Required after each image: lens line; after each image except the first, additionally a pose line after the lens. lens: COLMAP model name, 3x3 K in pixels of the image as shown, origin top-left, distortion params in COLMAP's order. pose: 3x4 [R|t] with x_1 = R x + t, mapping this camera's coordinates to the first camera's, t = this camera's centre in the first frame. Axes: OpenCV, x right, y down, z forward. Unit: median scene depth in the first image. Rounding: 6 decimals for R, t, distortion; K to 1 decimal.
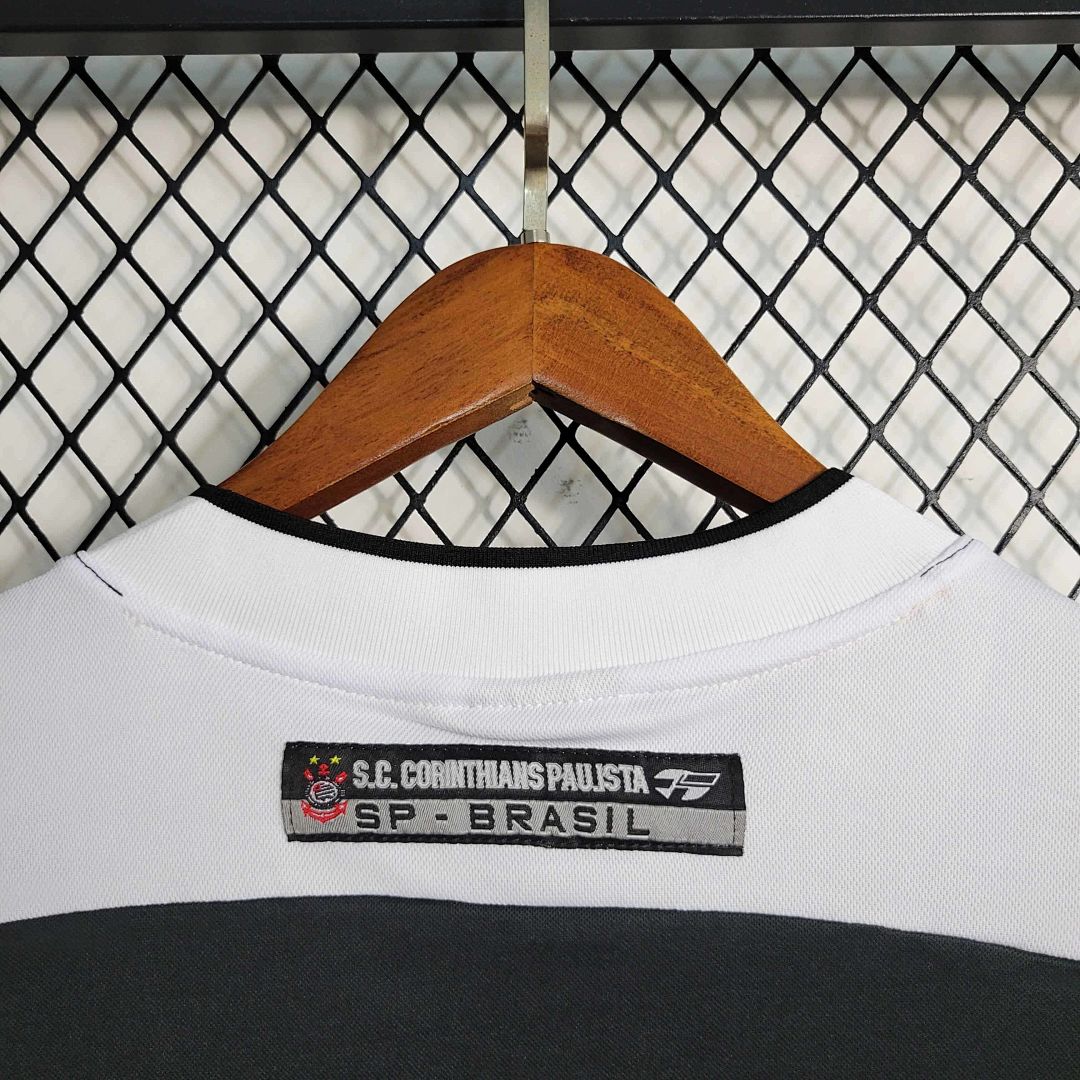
lens RADIAL K [[967.4, 0, 548.4], [0, 967.4, 542.2], [0, 0, 1]] dist [-0.001276, -0.012290]
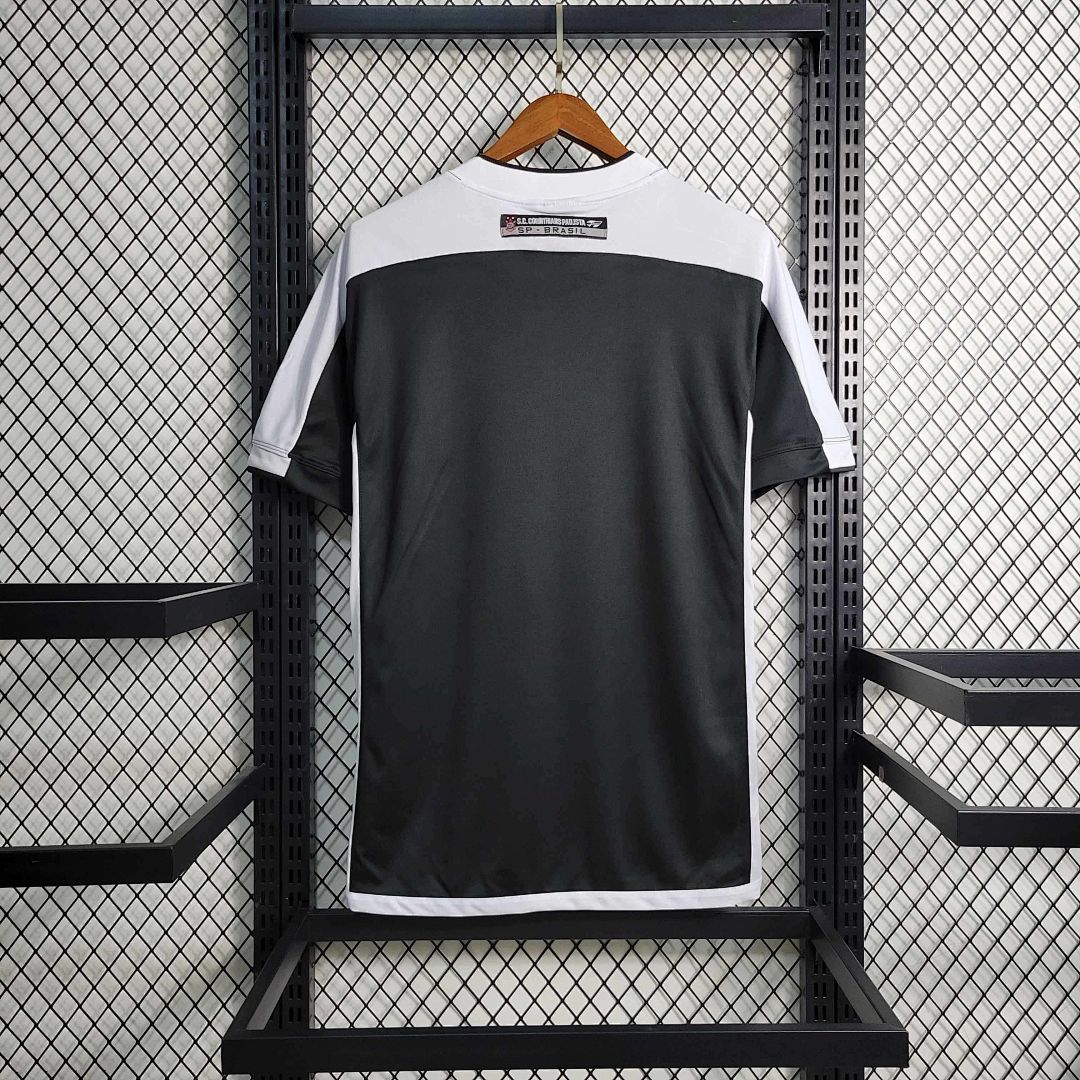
lens RADIAL K [[967.4, 0, 531.8], [0, 967.4, 542.0], [0, 0, 1]] dist [-0.001276, -0.012290]
pose [[0.999876, 0.002620, 0.015550, -0.197141], [-0.004499, 0.992513, 0.122055, 1.115957], [-0.015114, -0.122110, 0.992402, -3.407272]]
